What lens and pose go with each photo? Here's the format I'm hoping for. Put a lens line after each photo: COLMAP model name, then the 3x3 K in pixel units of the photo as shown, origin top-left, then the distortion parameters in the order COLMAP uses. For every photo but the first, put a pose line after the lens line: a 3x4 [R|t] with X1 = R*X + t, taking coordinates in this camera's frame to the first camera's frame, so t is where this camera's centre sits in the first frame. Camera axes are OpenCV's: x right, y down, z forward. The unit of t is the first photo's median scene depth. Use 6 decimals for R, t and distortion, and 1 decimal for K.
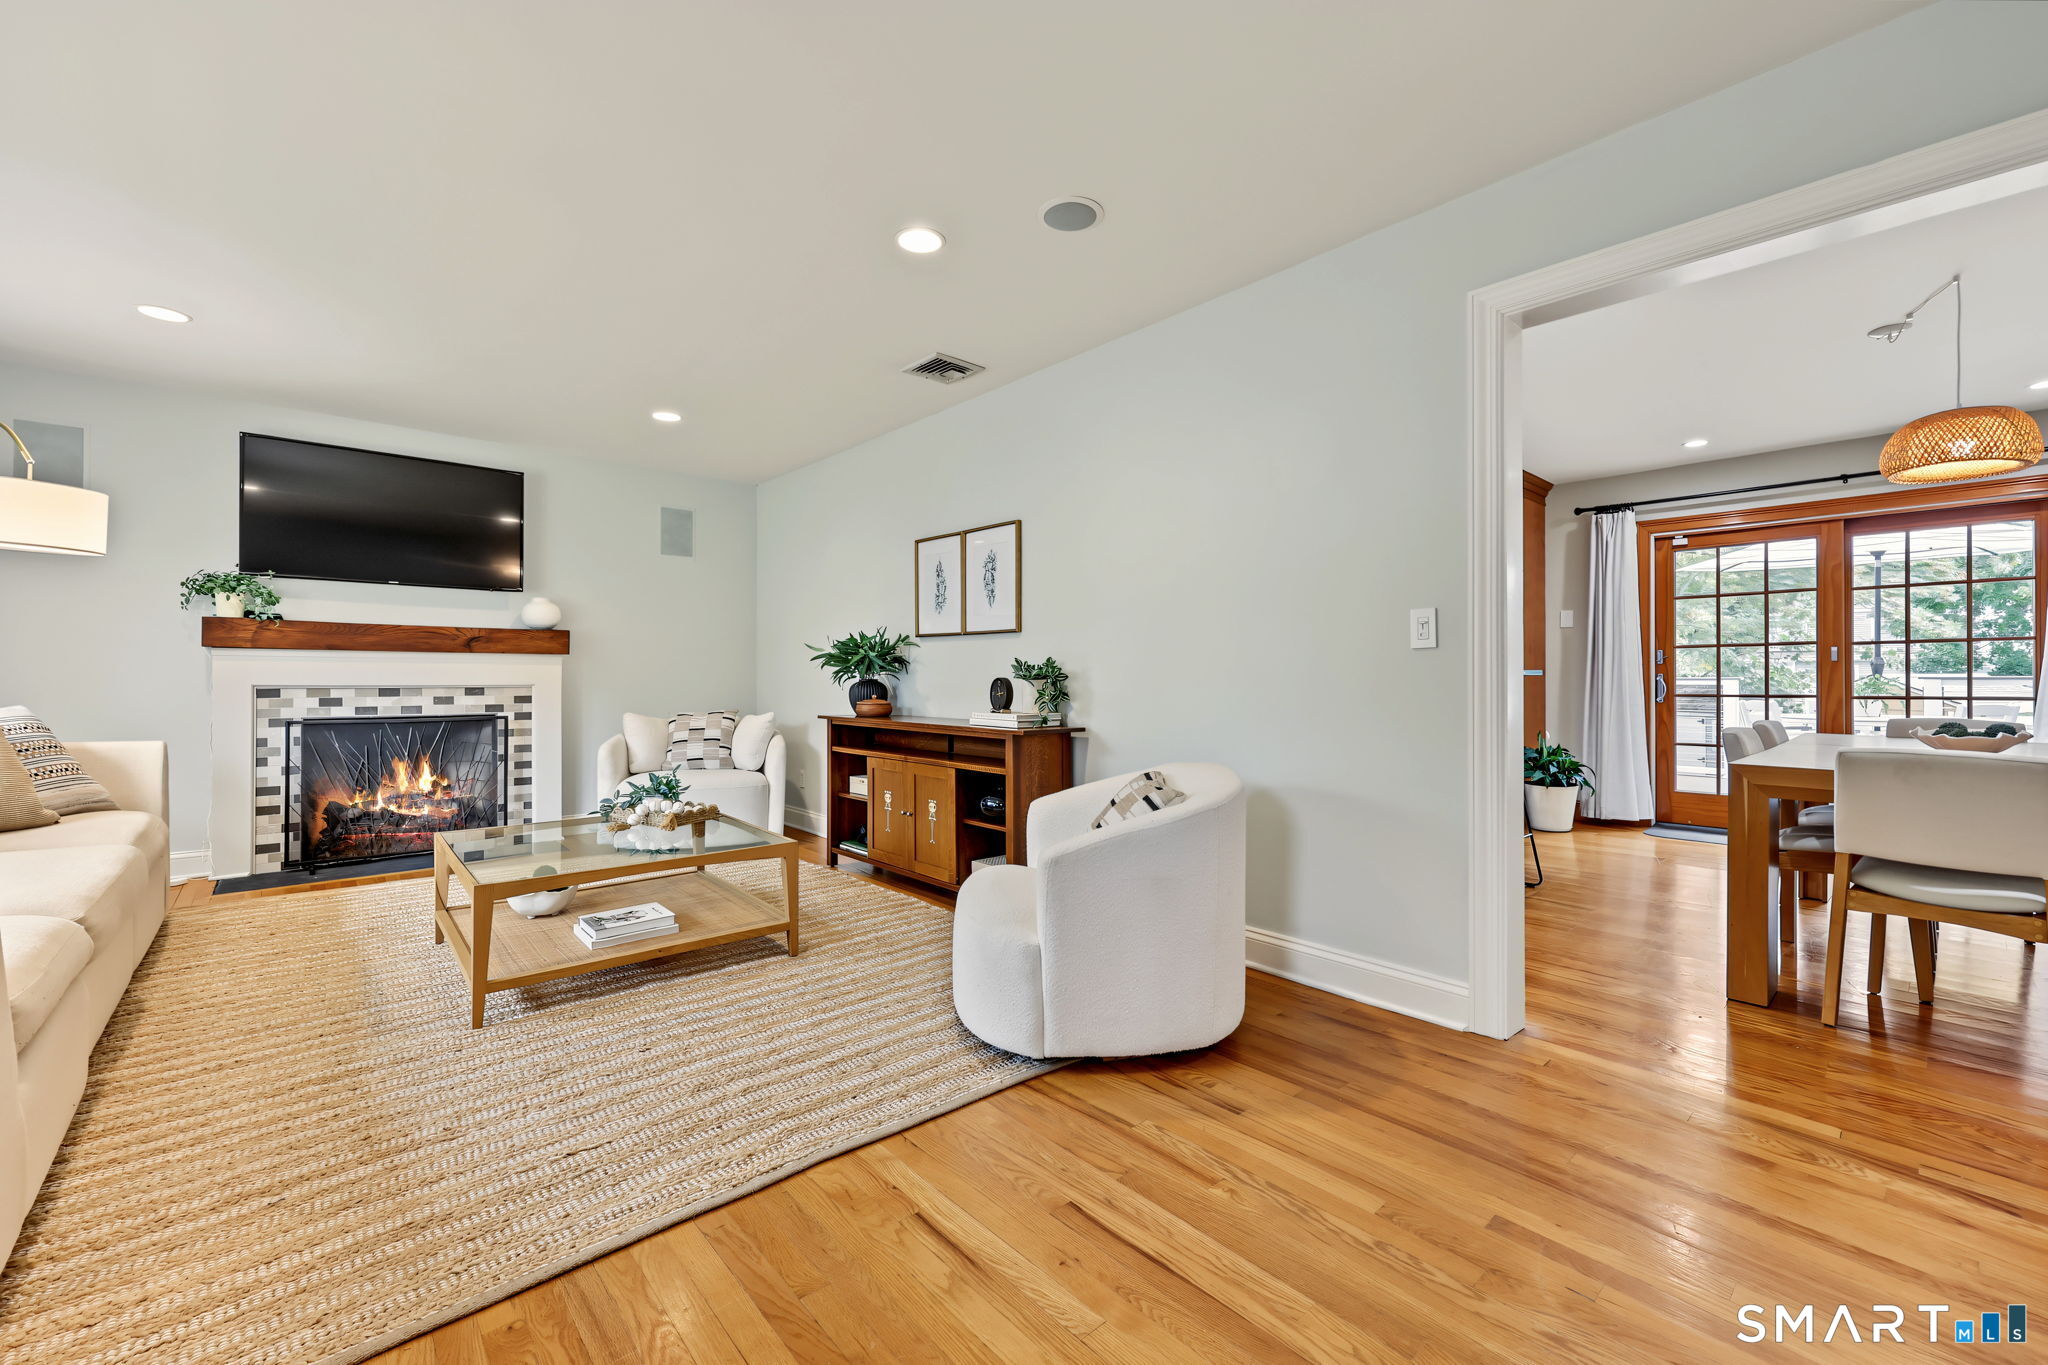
lens RADIAL K [[826.4, 0, 1029.0], [0, 826.4, 677.3], [0, 0, 1]] dist [-0.001145, -0.000170]
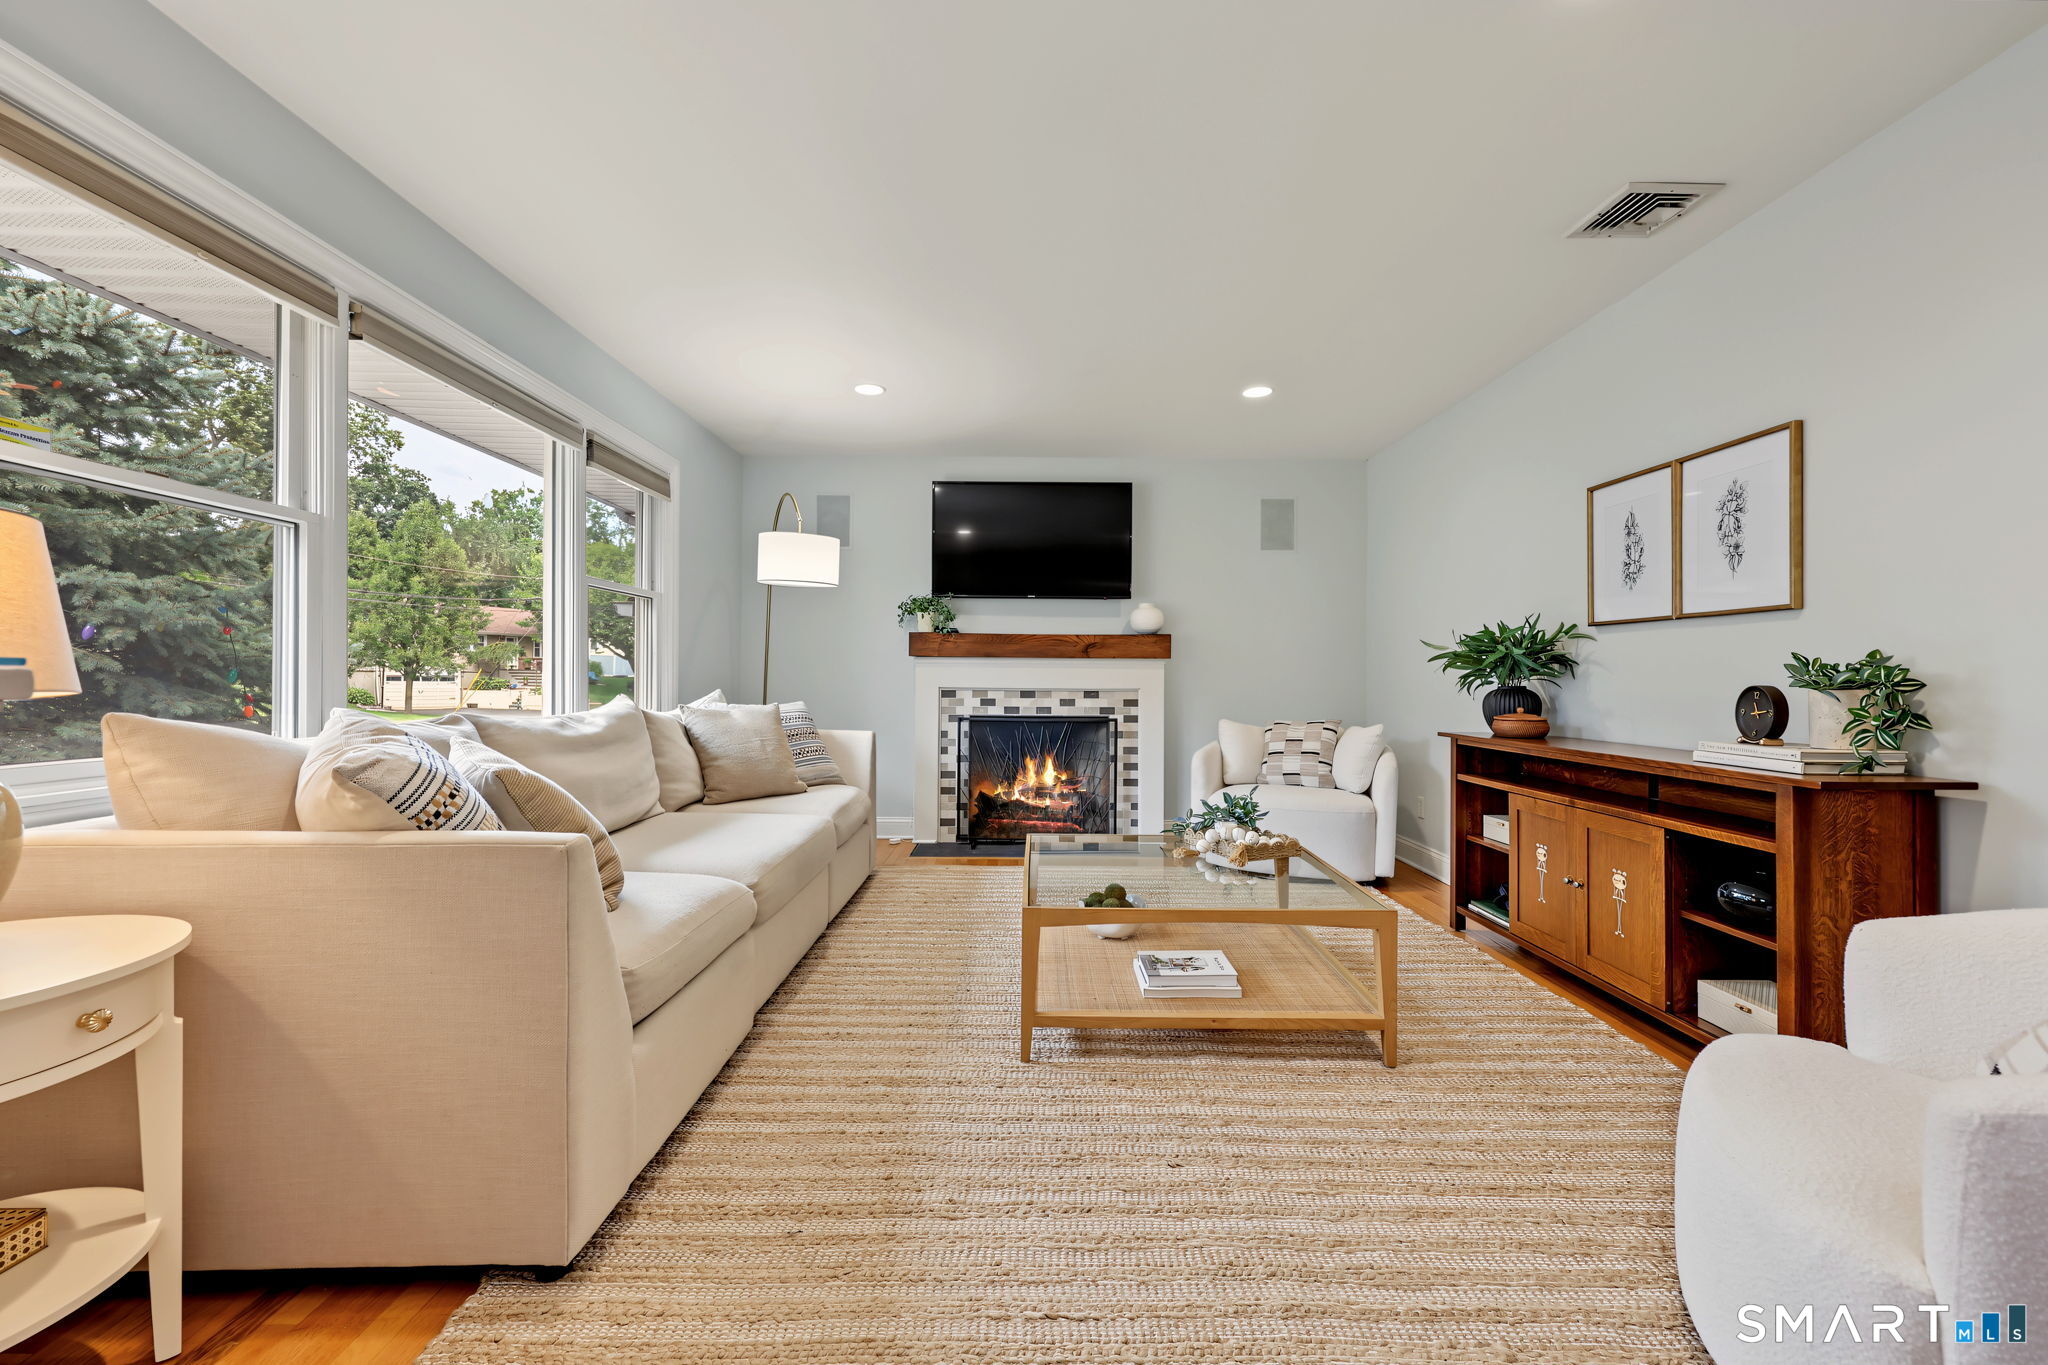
lens RADIAL K [[826.4, 0, 1029.0], [0, 826.4, 677.3], [0, 0, 1]] dist [-0.001145, -0.000170]
pose [[0.747393, 0.000700, -0.664382, -0.029725], [-0.003708, 0.999988, -0.003119, -0.001737], [0.664372, 0.004795, 0.747386, 0.182575]]
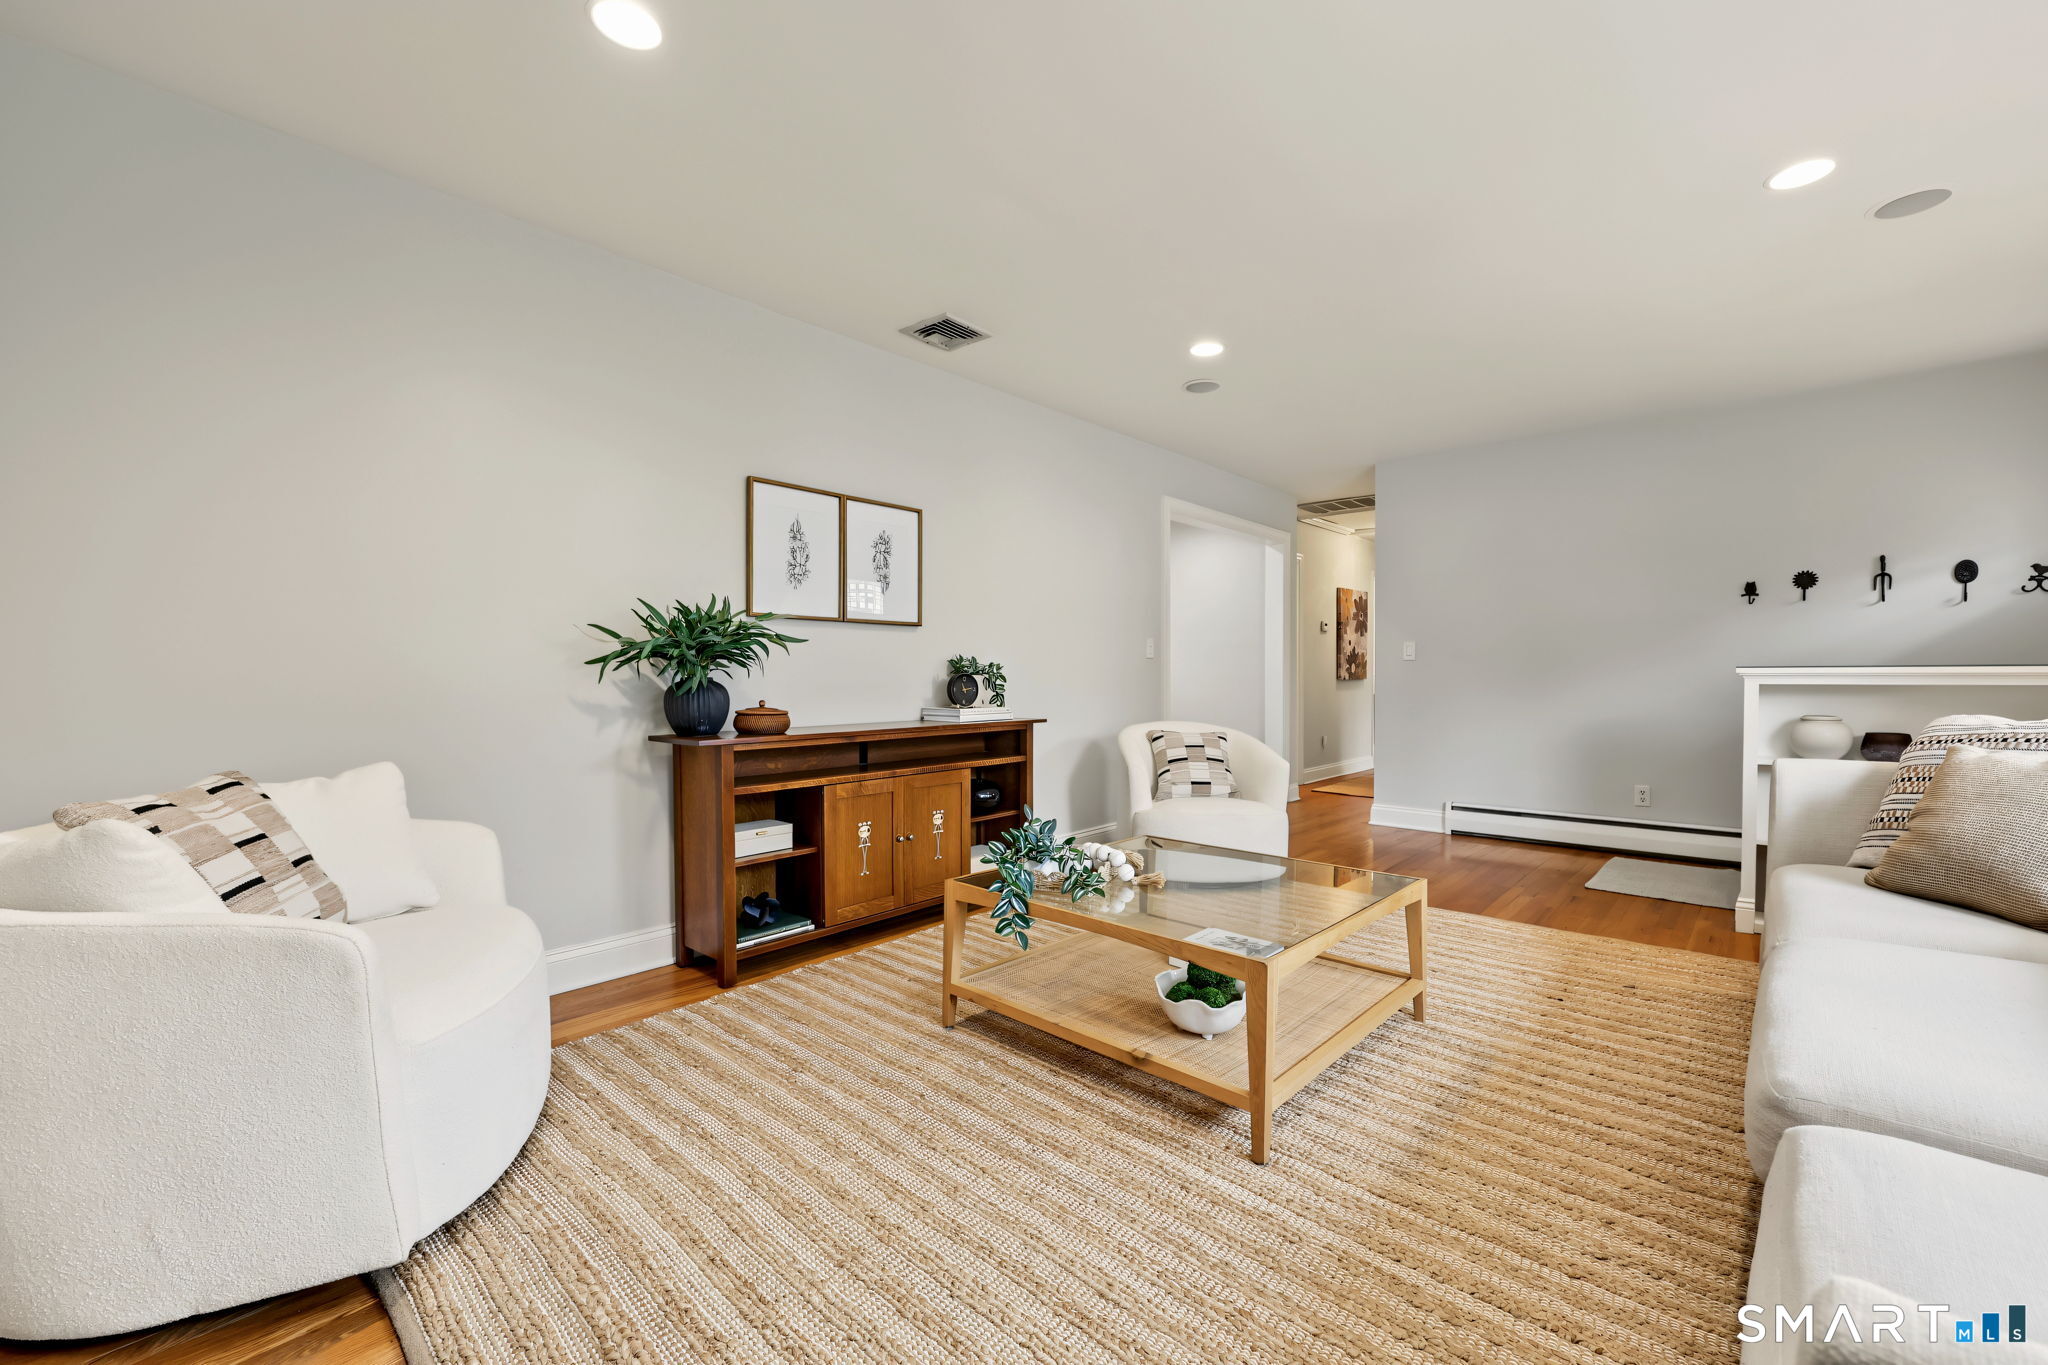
lens RADIAL K [[832.4, 0, 1035.8], [0, 832.4, 692.8], [0, 0, 1]] dist [-0.000816, -0.000054]
pose [[-0.112130, -0.027089, 0.993324, -0.959604], [0.001611, 0.999622, 0.027443, -0.003084], [-0.993692, 0.004678, -0.112044, 0.936768]]
